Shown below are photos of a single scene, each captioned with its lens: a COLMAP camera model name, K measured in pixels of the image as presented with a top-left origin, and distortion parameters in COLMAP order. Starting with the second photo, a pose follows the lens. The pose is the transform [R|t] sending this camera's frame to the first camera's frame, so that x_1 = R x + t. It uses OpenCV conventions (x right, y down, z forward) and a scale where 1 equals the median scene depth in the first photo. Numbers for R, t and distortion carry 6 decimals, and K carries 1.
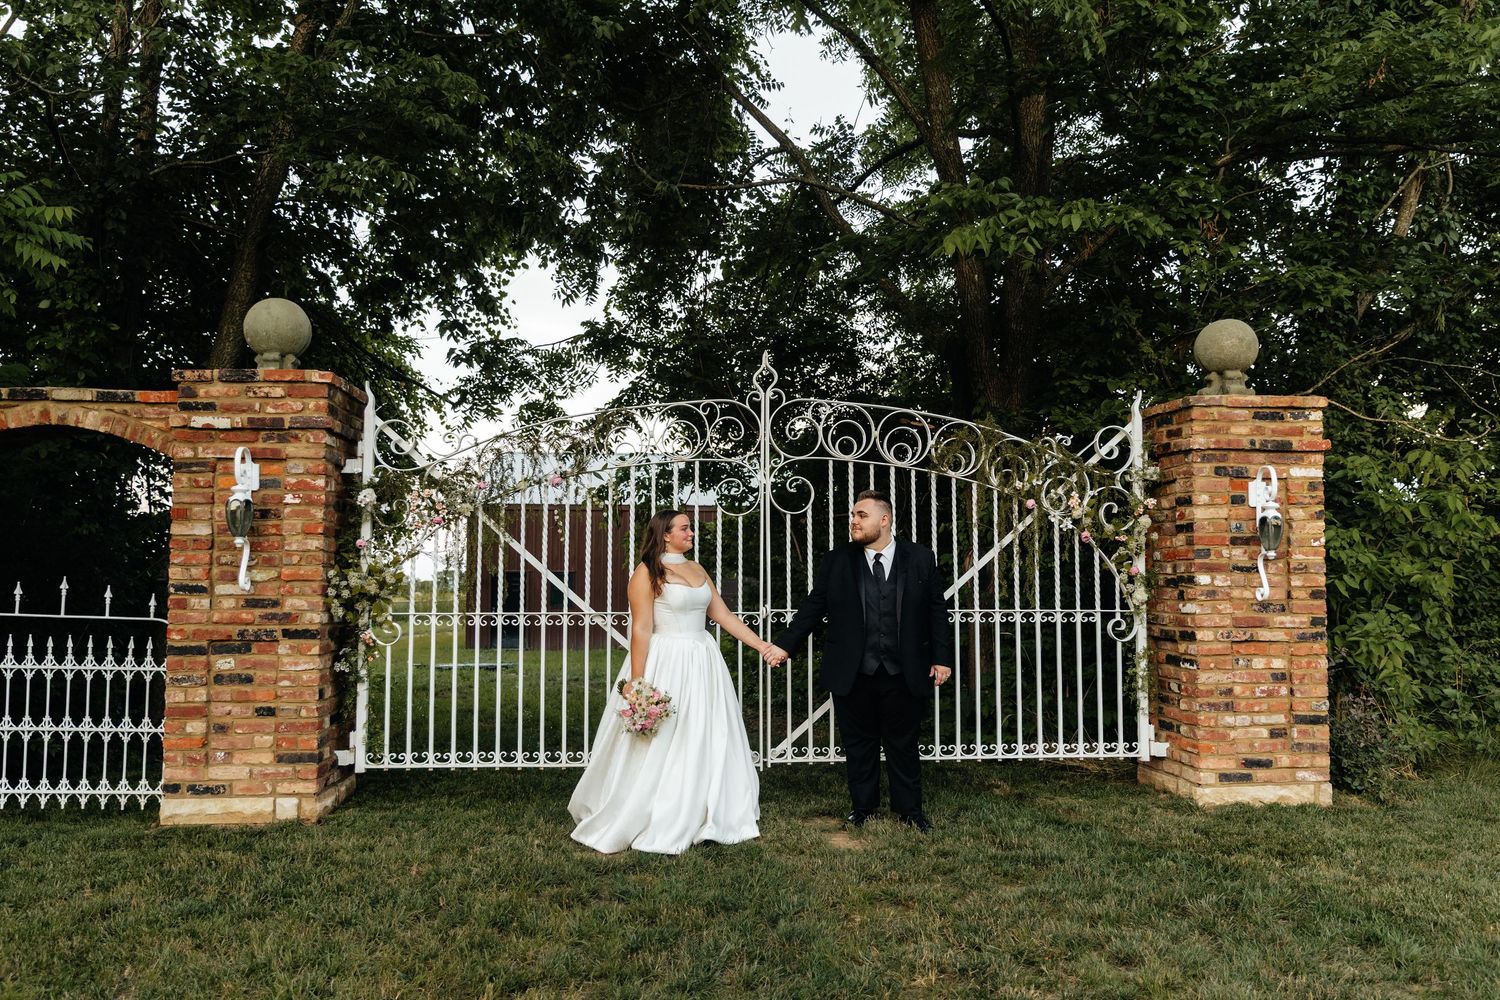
lens RADIAL K [[1167.3, 0, 744.6], [0, 1167.3, 517.3], [0, 0, 1]] dist [0.014667, -0.003072]
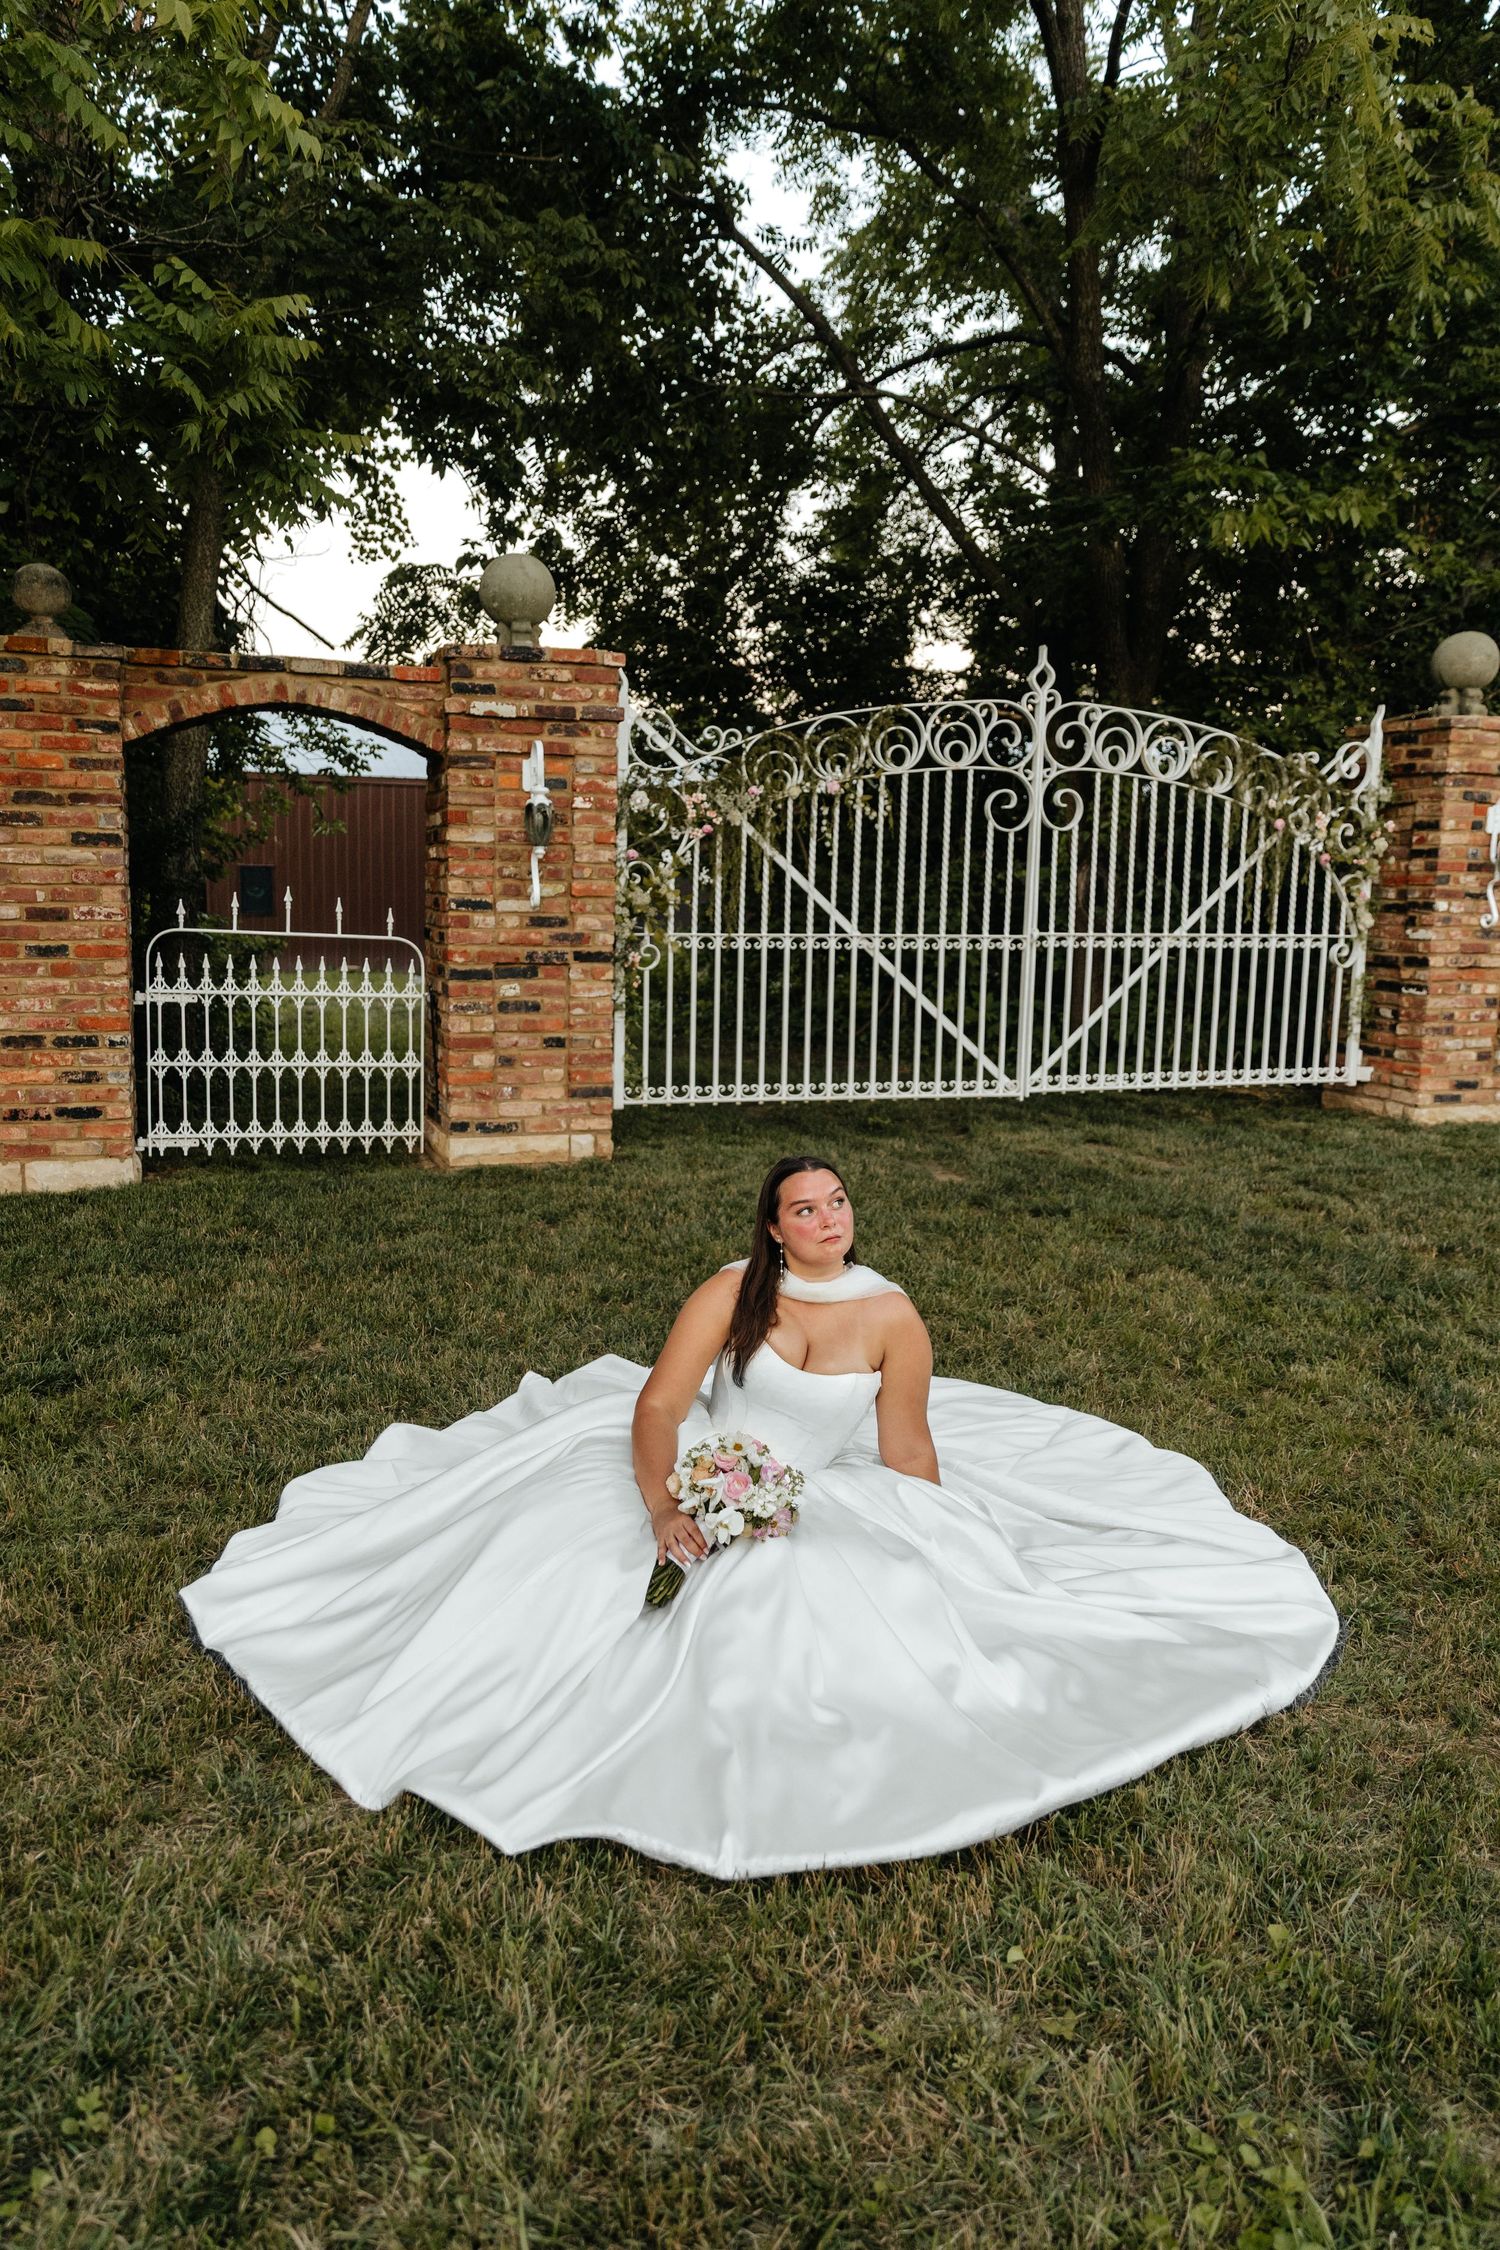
lens RADIAL K [[1566.5, 0, 714.2], [0, 1566.5, 1115.6], [0, 0, 1]] dist [0.021703, 0.001627]
pose [[0.972157, -0.018634, 0.233589, -0.528805], [-0.029109, 0.979509, 0.199284, -0.021552], [-0.232516, -0.200535, 0.951694, -0.176241]]
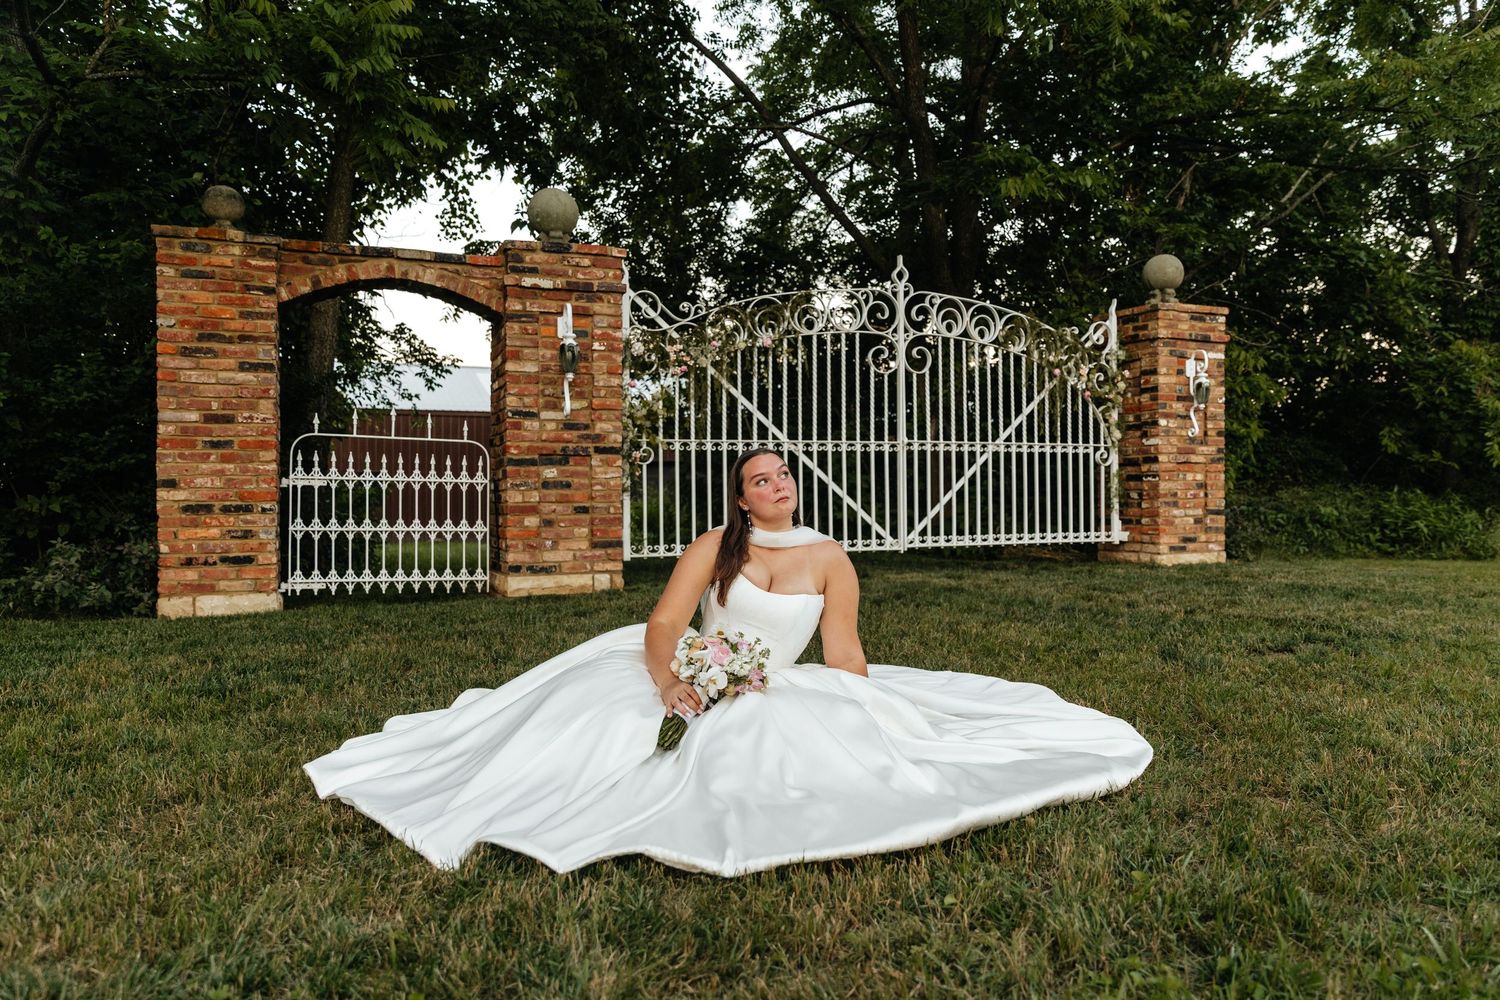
lens RADIAL K [[1057.7, 0, 778.3], [0, 1057.7, 503.1], [0, 0, 1]] dist [0.005325, 0.002727]
pose [[0.948274, -0.010484, 0.317279, -0.530738], [-0.008268, 0.998300, 0.057697, 0.082039], [-0.317345, -0.057336, 0.946575, -0.169137]]
